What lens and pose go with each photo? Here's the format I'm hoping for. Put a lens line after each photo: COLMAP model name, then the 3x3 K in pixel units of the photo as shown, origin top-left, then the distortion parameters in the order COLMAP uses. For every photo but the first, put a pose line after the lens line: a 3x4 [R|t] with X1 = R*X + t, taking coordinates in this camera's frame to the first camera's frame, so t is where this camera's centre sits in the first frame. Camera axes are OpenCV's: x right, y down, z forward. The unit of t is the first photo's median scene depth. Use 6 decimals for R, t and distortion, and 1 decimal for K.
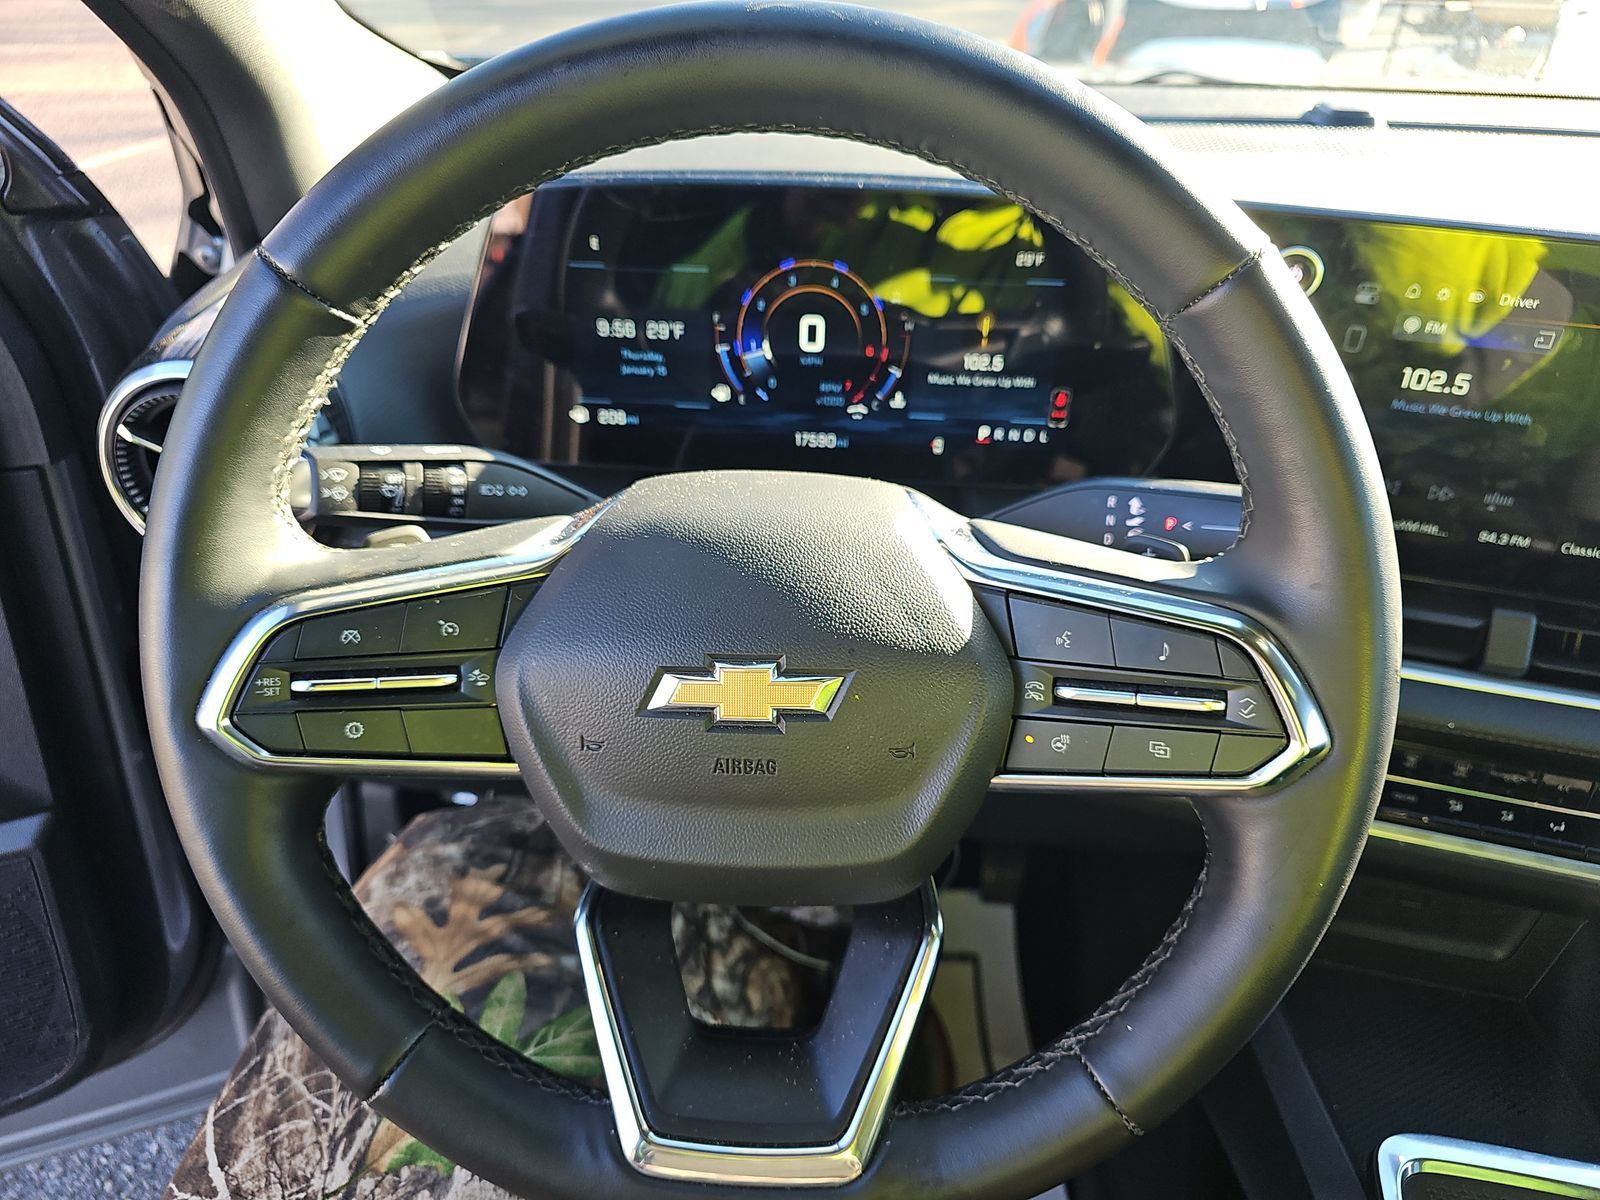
lens RADIAL K [[1075.3, 0, 799.1], [0, 1075.3, 596.6], [0, 0, 1]] dist [0.039048, -0.004344]
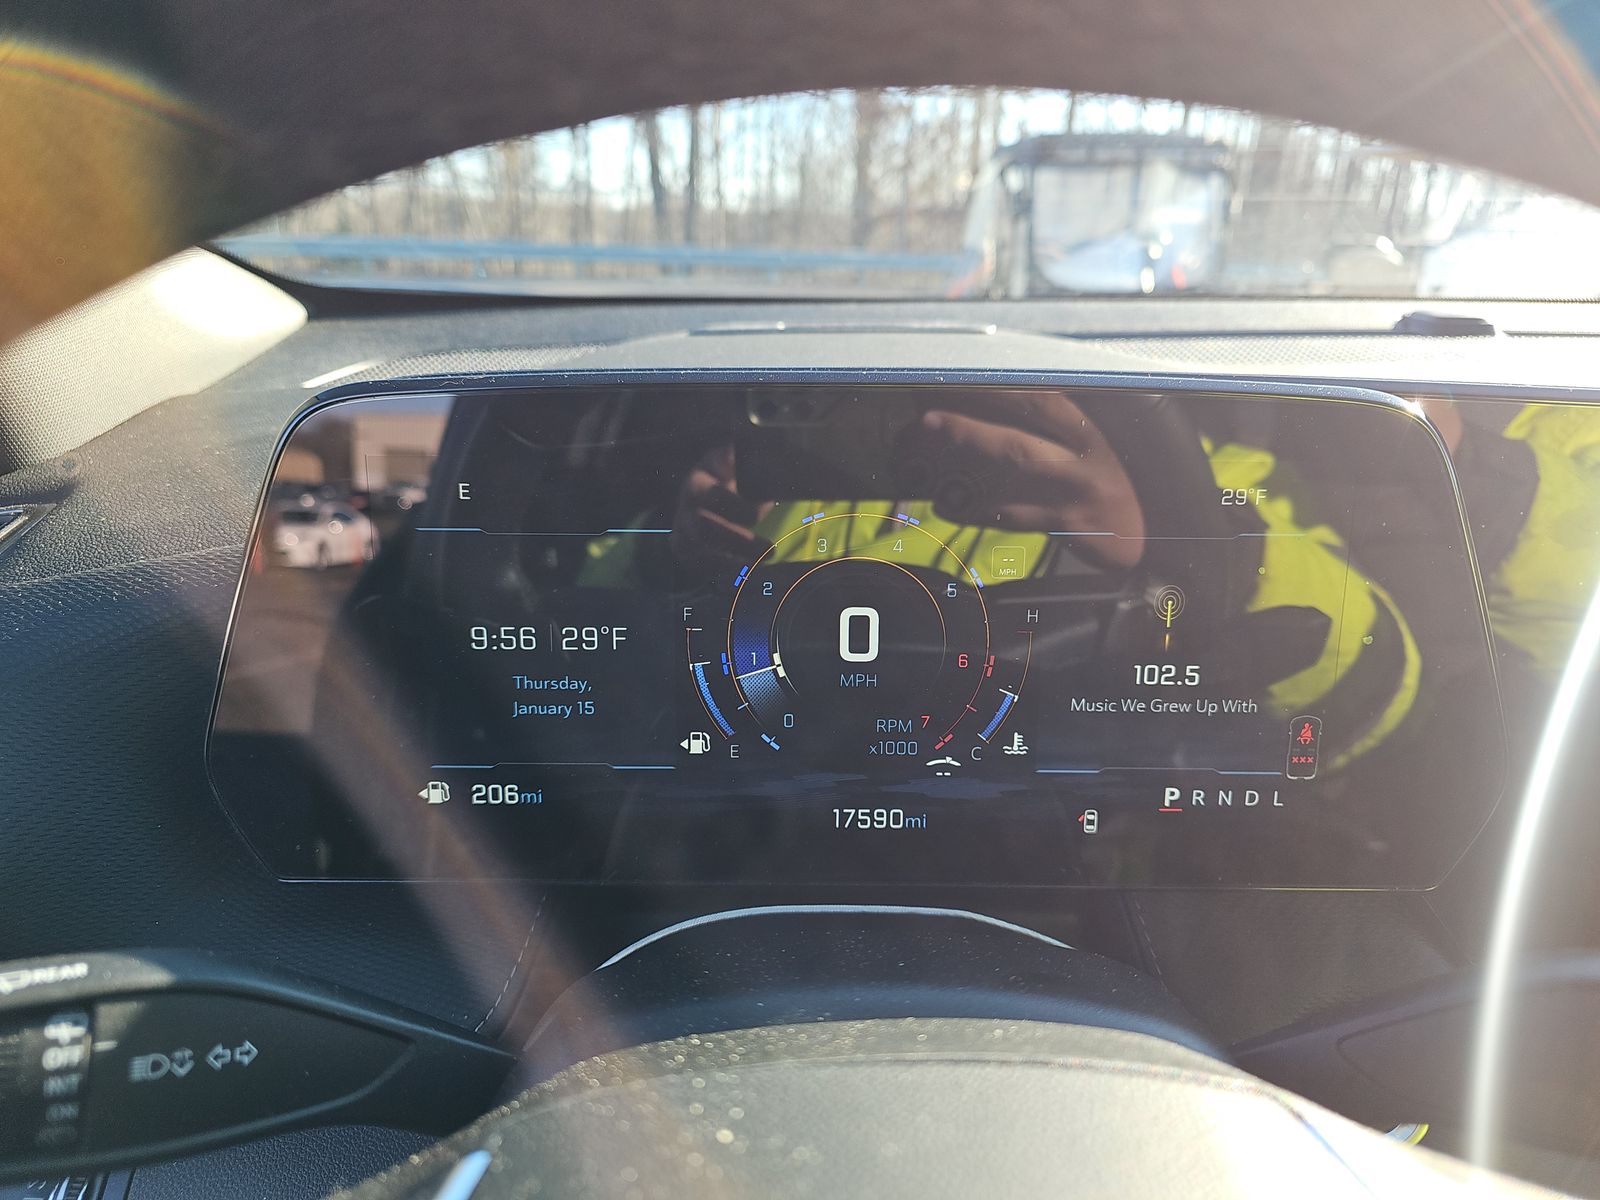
lens RADIAL K [[1075.3, 0, 798.6], [0, 1075.3, 597.9], [0, 0, 1]] dist [0.039048, -0.004344]
pose [[0.996936, -0.033327, 0.070762, -0.057367], [0.048372, 0.973633, -0.222934, -0.137659], [-0.061466, 0.225673, 0.972262, 0.450830]]
